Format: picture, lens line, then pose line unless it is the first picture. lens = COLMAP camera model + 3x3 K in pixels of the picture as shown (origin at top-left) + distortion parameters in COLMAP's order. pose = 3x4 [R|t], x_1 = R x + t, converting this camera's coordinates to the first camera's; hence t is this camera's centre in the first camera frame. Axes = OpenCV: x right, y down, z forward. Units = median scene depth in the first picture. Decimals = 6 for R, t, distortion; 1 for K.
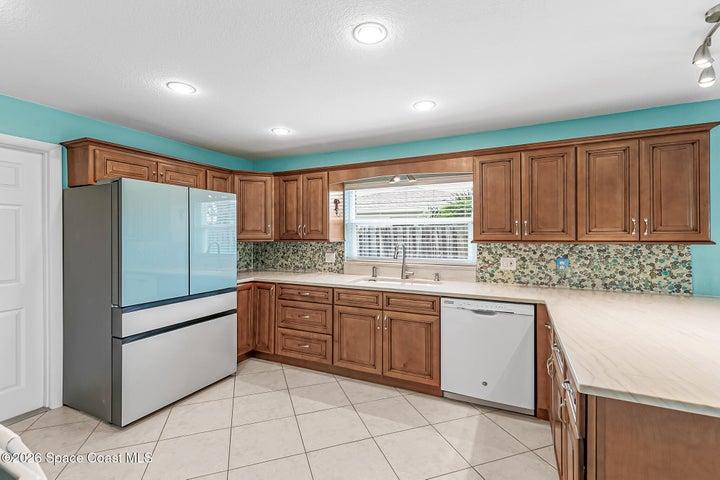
lens RADIAL K [[317.8, 0, 365.9], [0, 317.8, 235.2], [0, 0, 1]] dist [0.001413, 0.000608]
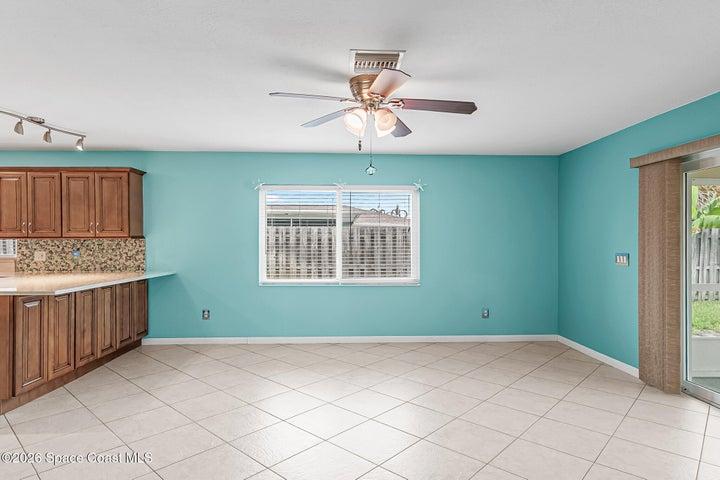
lens RADIAL K [[410.5, 0, 362.8], [0, 410.5, 239.8], [0, 0, 1]] dist [0.000136, -0.000065]
pose [[0.885688, 0.001373, 0.464279, 0.893426], [-0.001029, 0.999999, -0.000994, 0.026981], [-0.464280, 0.000403, 0.885689, -1.144831]]
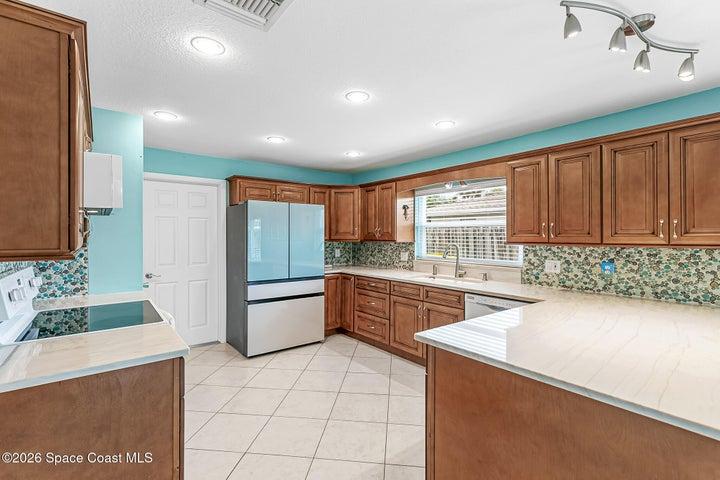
lens RADIAL K [[335.7, 0, 361.6], [0, 335.7, 236.1], [0, 0, 1]] dist [-0.002109, -0.001505]
pose [[0.892164, 0.003319, -0.451699, 0.419082], [-0.003885, 0.999992, -0.000327, -0.001317], [0.451695, 0.002047, 0.892170, -0.199738]]
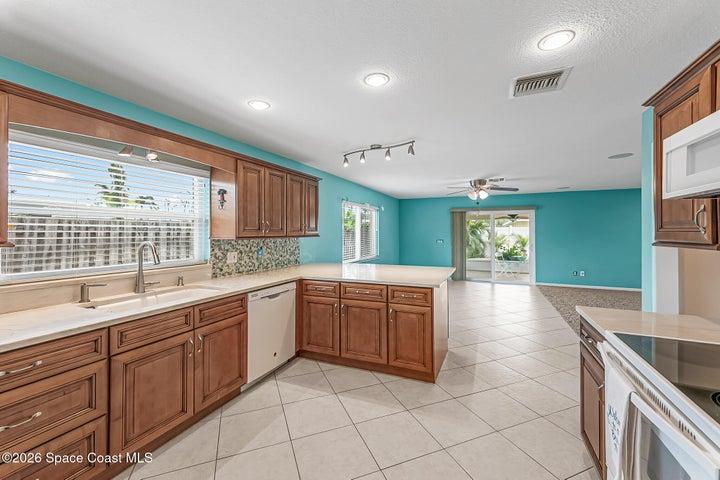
lens RADIAL K [[317.8, 0, 342.6], [0, 317.8, 231.1], [0, 0, 1]] dist [0.001413, 0.000608]
pose [[-0.020497, 0.004034, 0.999782, -0.750687], [0.001088, 0.999991, -0.004013, 0.000215], [-0.999789, 0.001006, -0.020501, 0.676639]]
